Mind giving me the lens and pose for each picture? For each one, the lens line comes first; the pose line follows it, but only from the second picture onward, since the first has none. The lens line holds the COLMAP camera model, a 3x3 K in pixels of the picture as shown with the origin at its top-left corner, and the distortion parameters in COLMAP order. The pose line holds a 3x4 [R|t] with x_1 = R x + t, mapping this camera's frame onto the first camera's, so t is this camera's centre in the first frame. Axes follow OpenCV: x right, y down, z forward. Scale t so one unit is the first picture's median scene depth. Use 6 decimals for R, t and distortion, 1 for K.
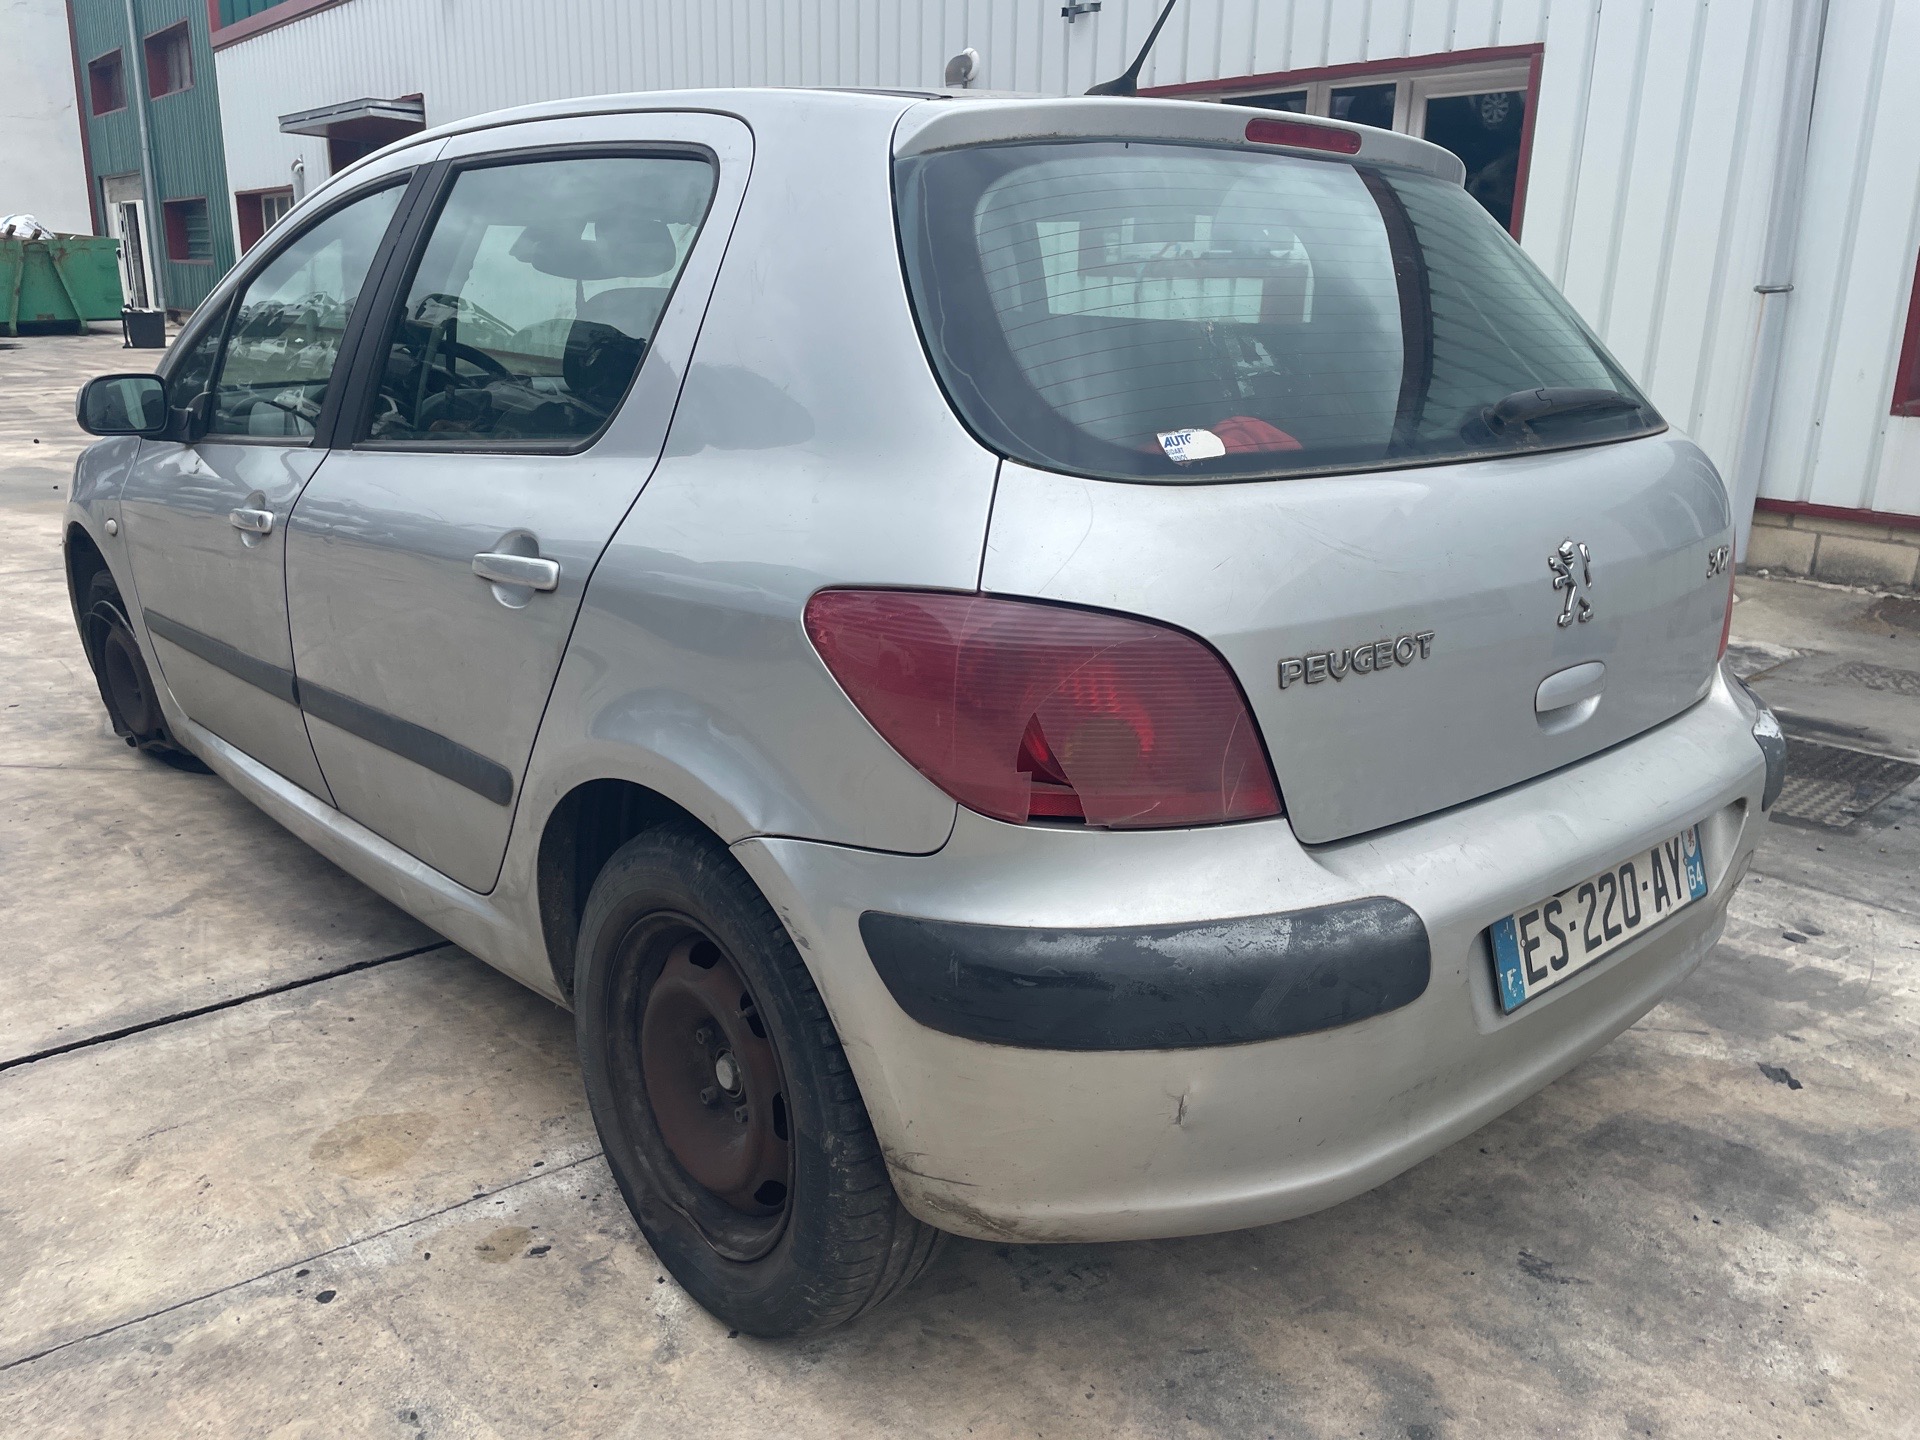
lens RADIAL K [[1444.4, 0, 973.0], [0, 1444.4, 699.0], [0, 0, 1]] dist [0.085278, -0.106469]
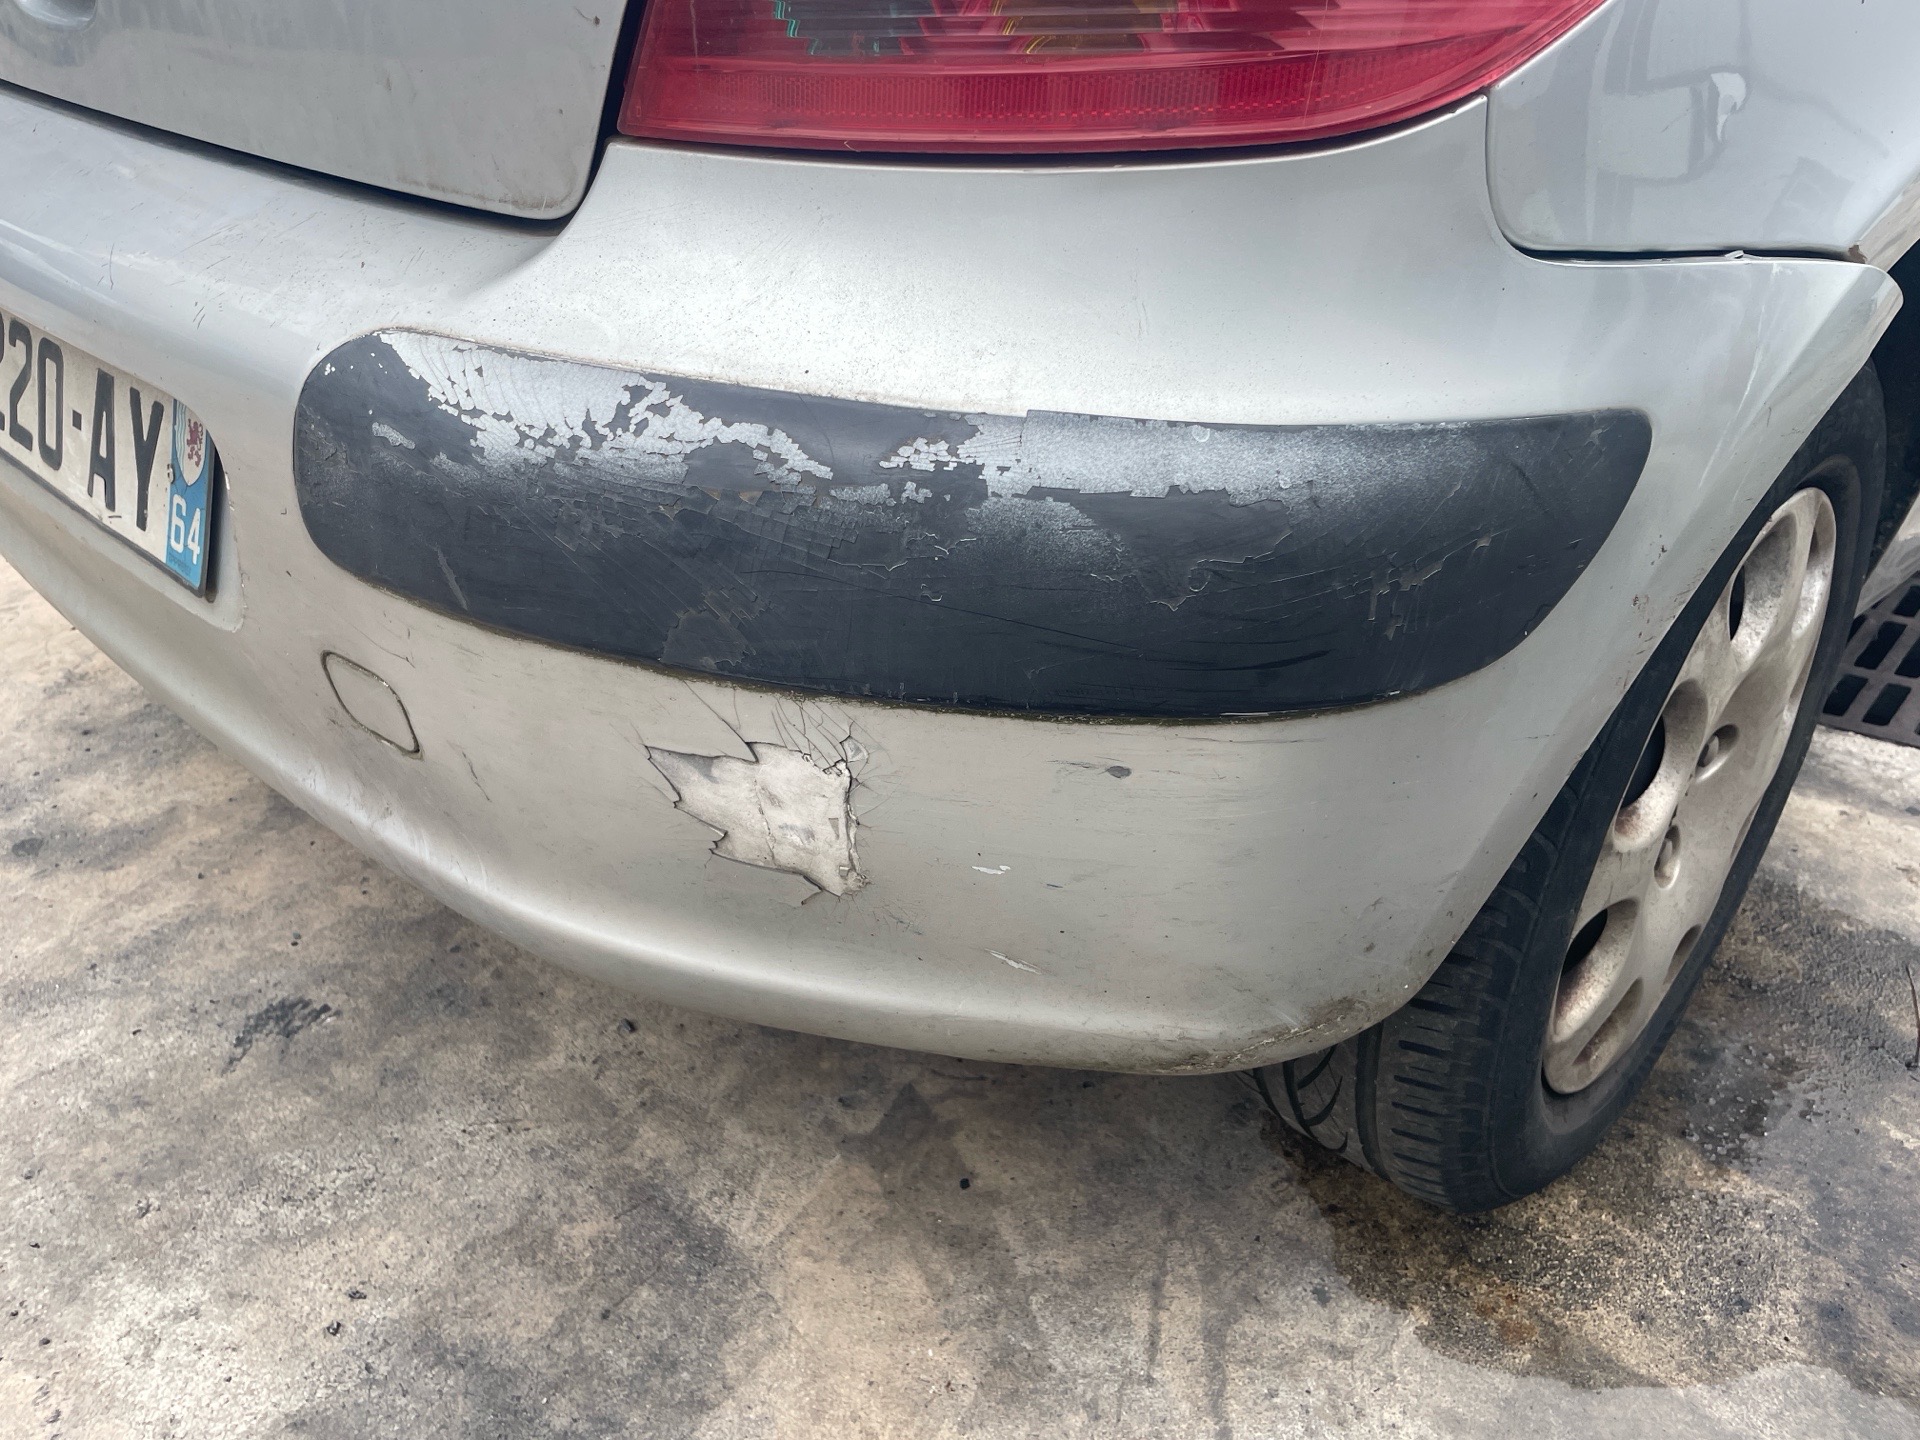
lens RADIAL K [[1463.5, 0, 937.5], [0, 1463.5, 695.4], [0, 0, 1]] dist [0.070031, -0.095356]
pose [[0.080419, 0.491082, -0.867394, 0.904462], [-0.278483, 0.846628, 0.453506, -0.089828], [0.957068, 0.205084, 0.204843, 1.136698]]
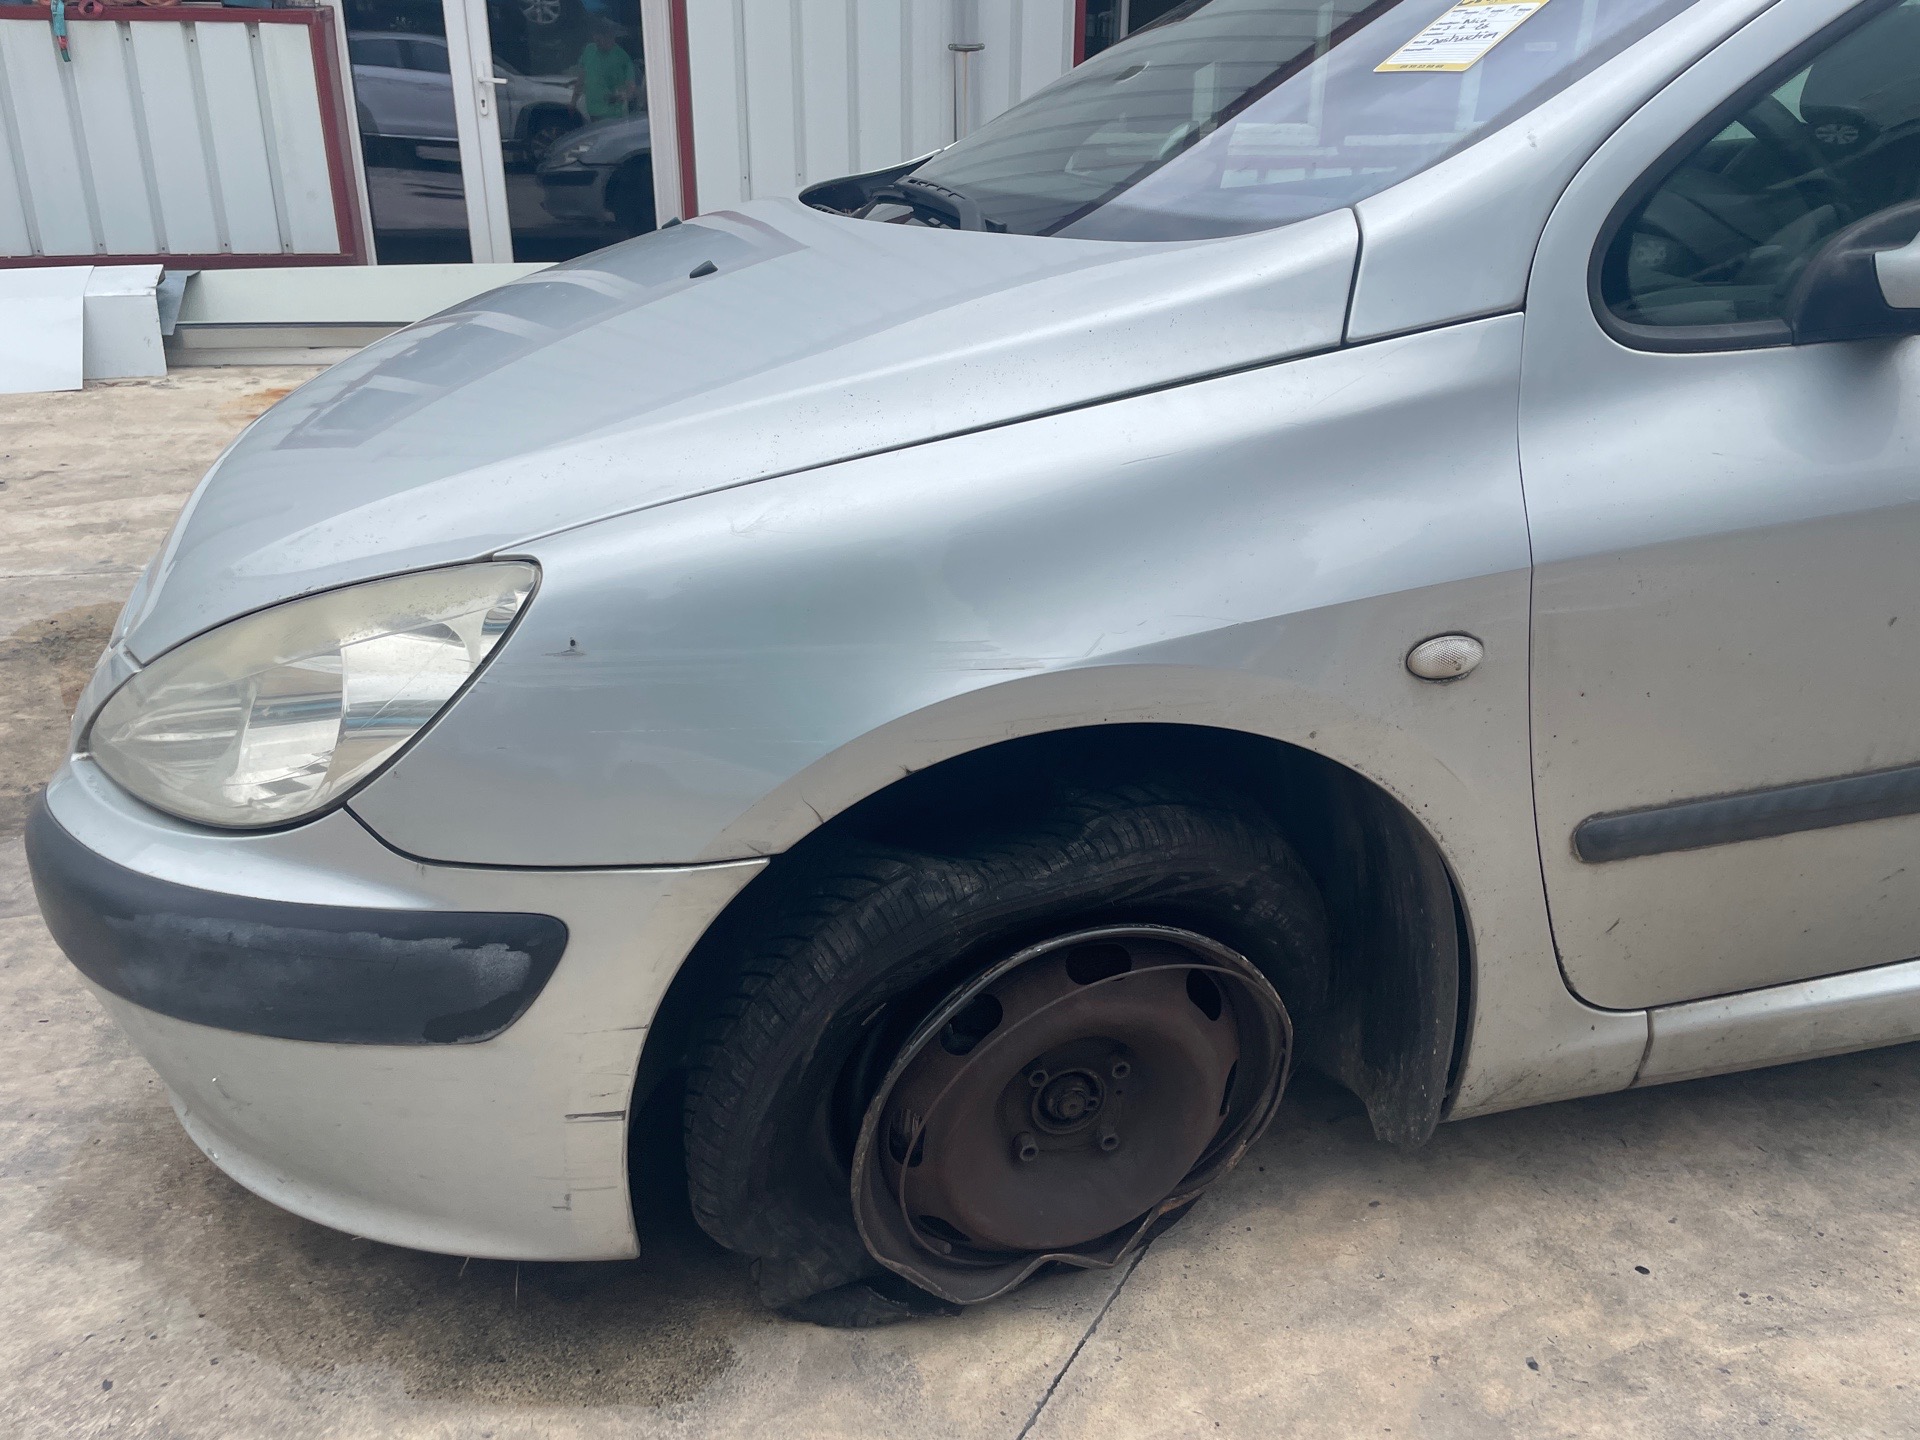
lens RADIAL K [[1444.4, 0, 973.0], [0, 1444.4, 699.0], [0, 0, 1]] dist [0.085278, -0.106469]
pose [[0.470787, -0.347769, 0.810812, -1.615871], [0.239812, 0.934871, 0.261736, -0.392718], [-0.849029, 0.071221, 0.523525, 1.618056]]
